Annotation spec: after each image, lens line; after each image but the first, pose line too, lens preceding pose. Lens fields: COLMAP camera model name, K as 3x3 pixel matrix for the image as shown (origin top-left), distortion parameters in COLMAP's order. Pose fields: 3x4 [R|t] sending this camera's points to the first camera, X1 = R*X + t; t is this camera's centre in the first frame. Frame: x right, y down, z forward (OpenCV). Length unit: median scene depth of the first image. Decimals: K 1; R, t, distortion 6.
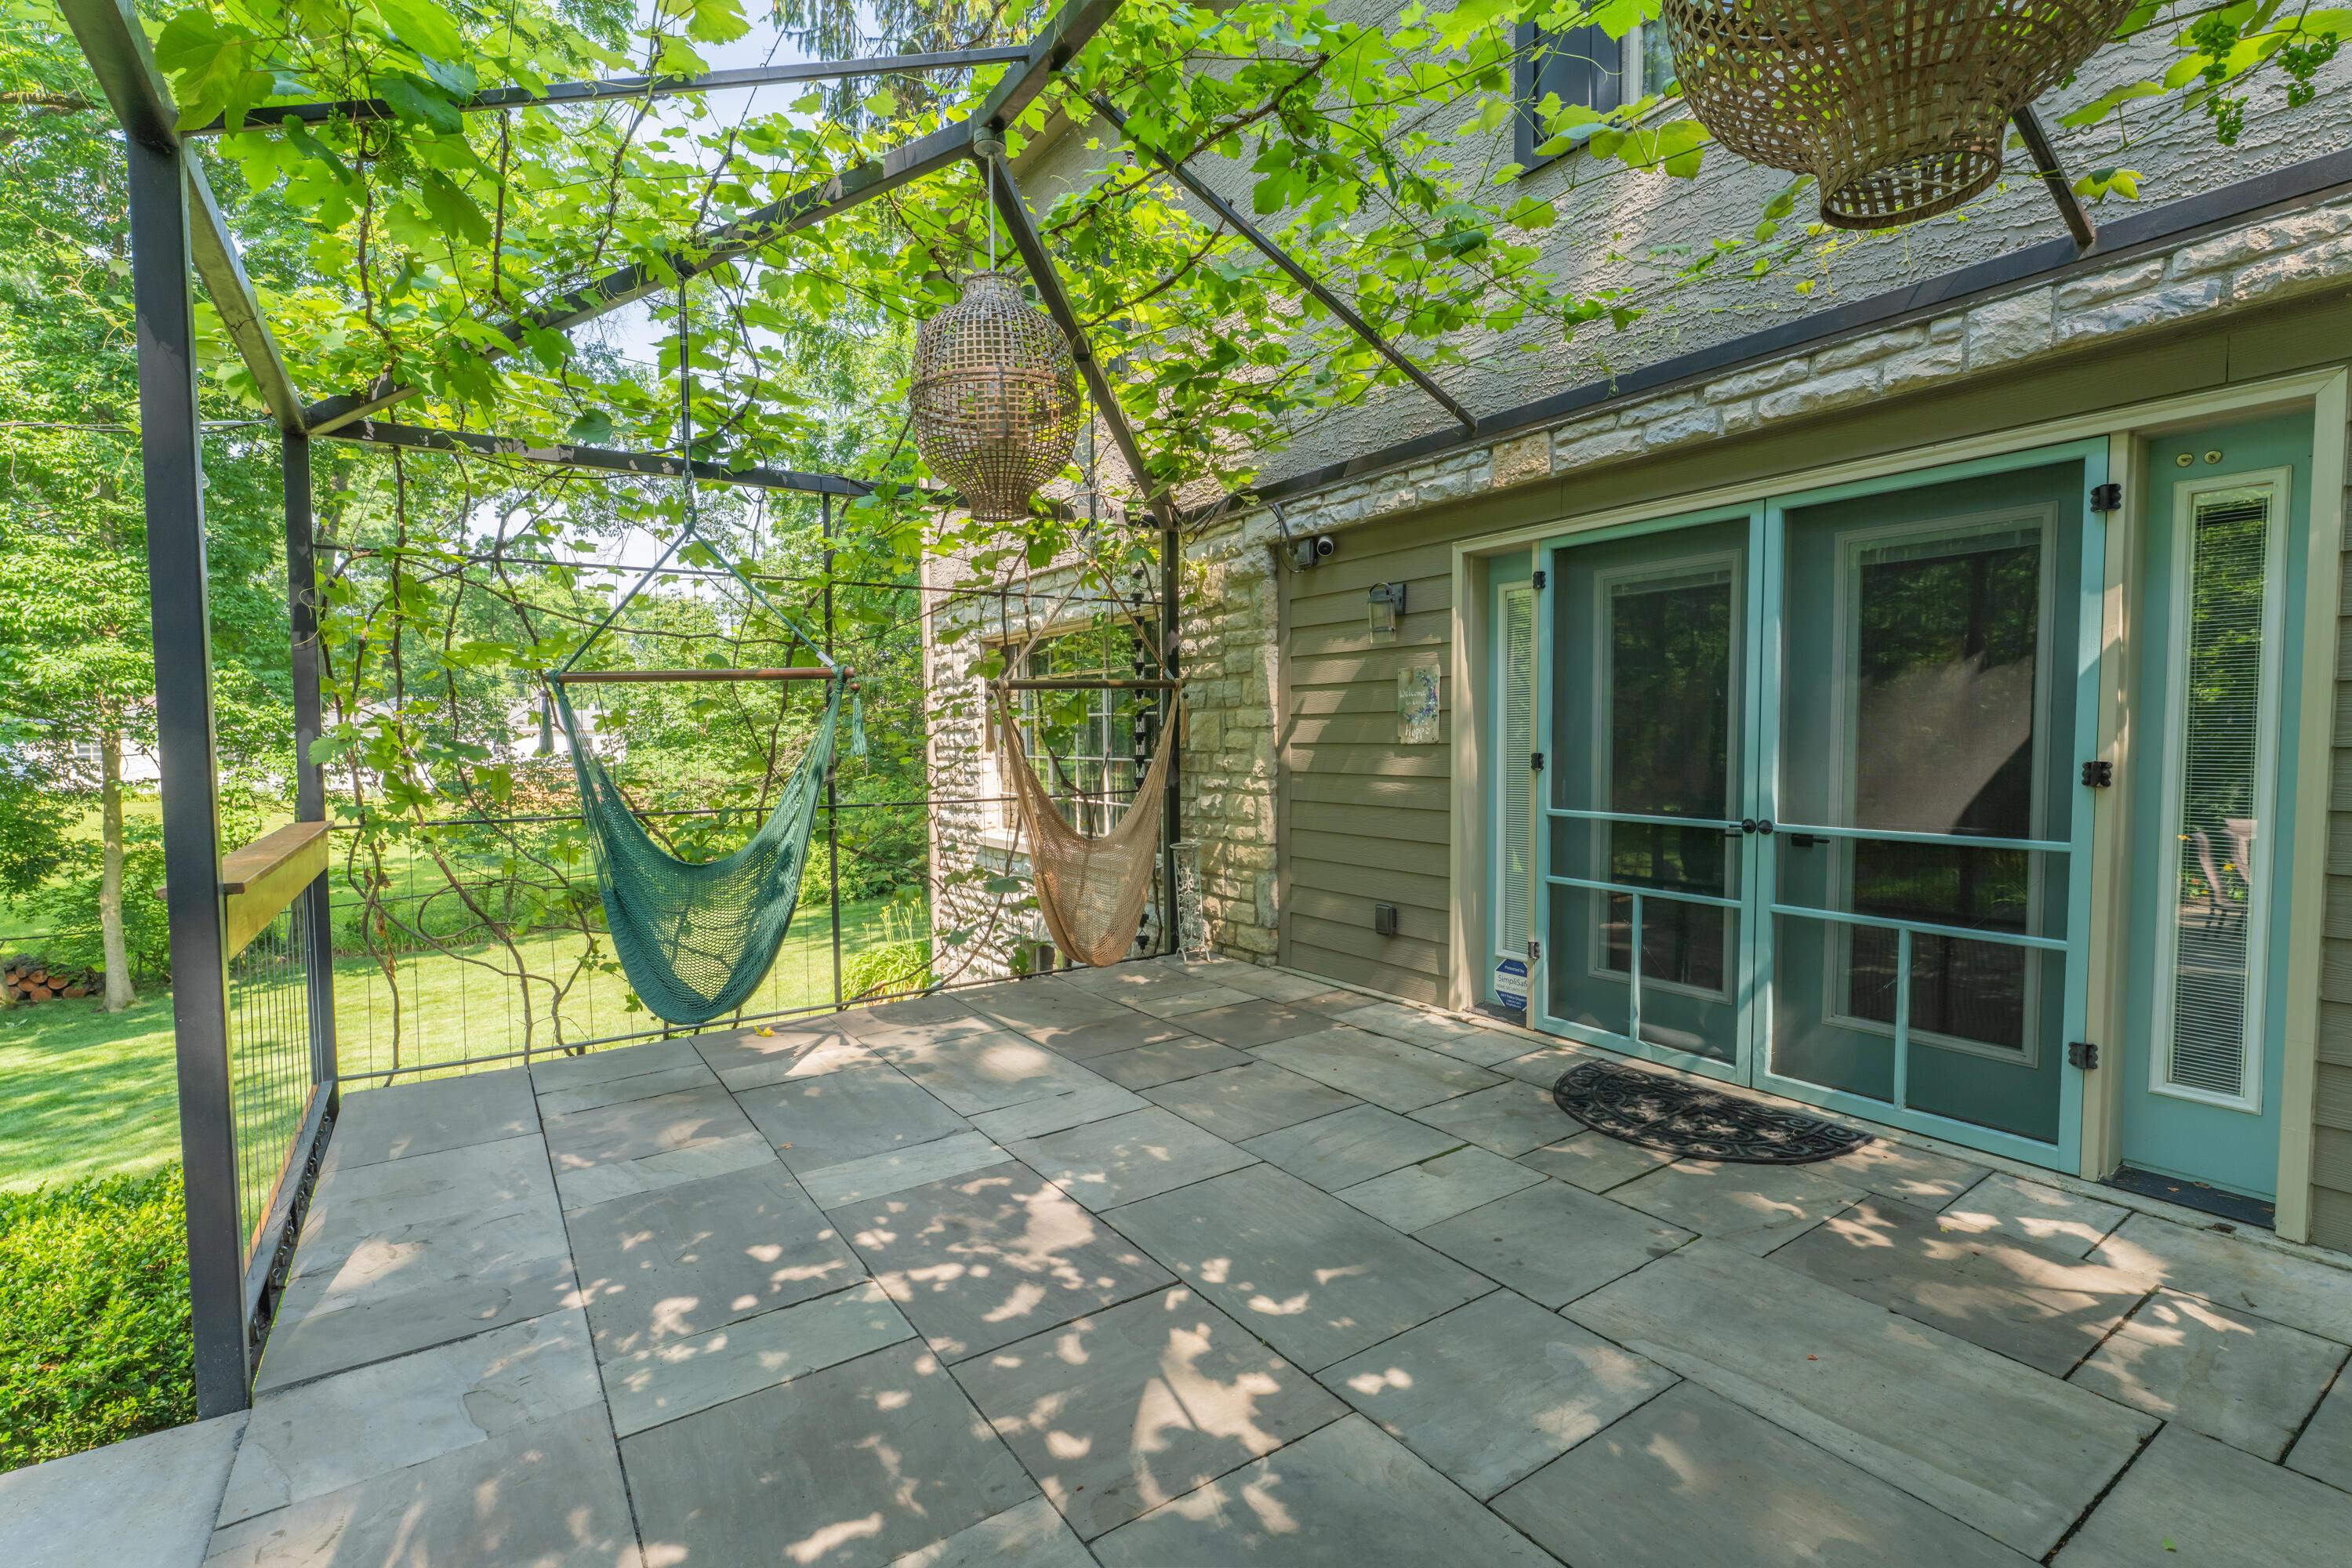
lens RADIAL K [[1082.1, 0, 1185.2], [0, 1082.1, 791.2], [0, 0, 1]] dist [-0.000206, 0.000052]
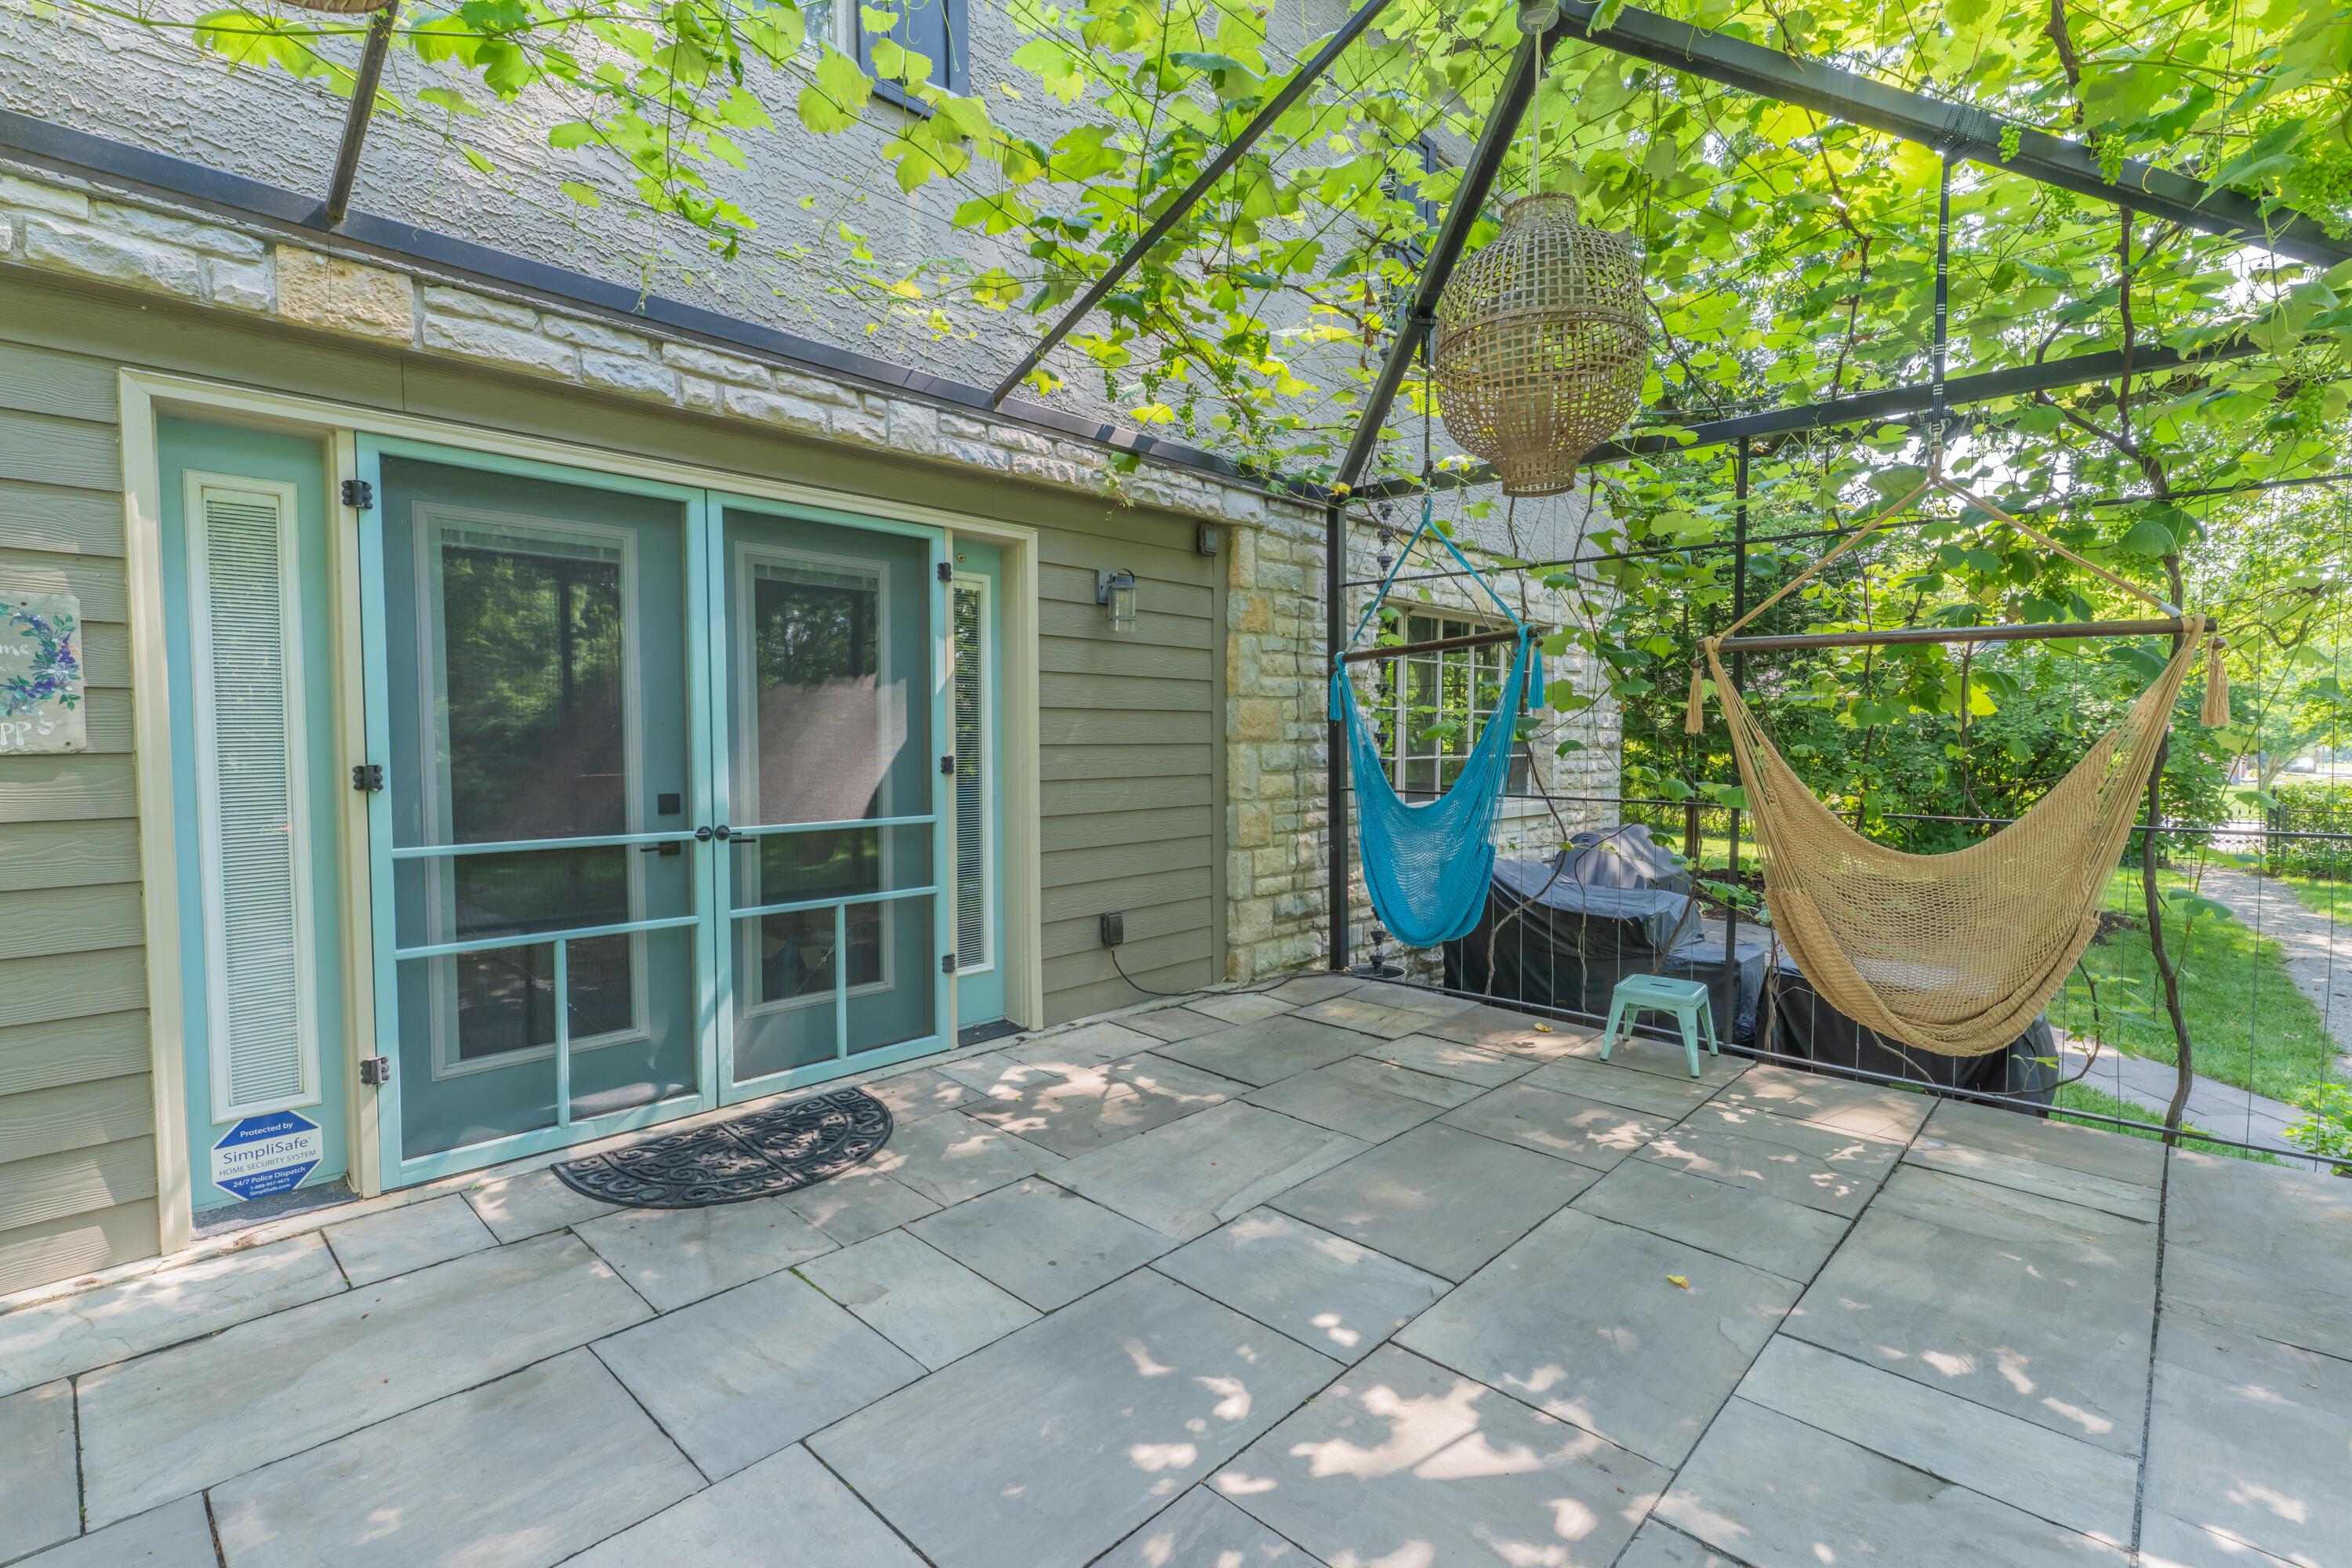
lens RADIAL K [[1082.1, 0, 1170.4], [0, 1082.1, 788.9], [0, 0, 1]] dist [-0.000206, 0.000052]
pose [[-0.221385, -0.042641, 0.974254, -0.549055], [0.053023, 0.997039, 0.055687, -0.042896], [-0.973744, 0.063986, -0.218469, 0.918017]]
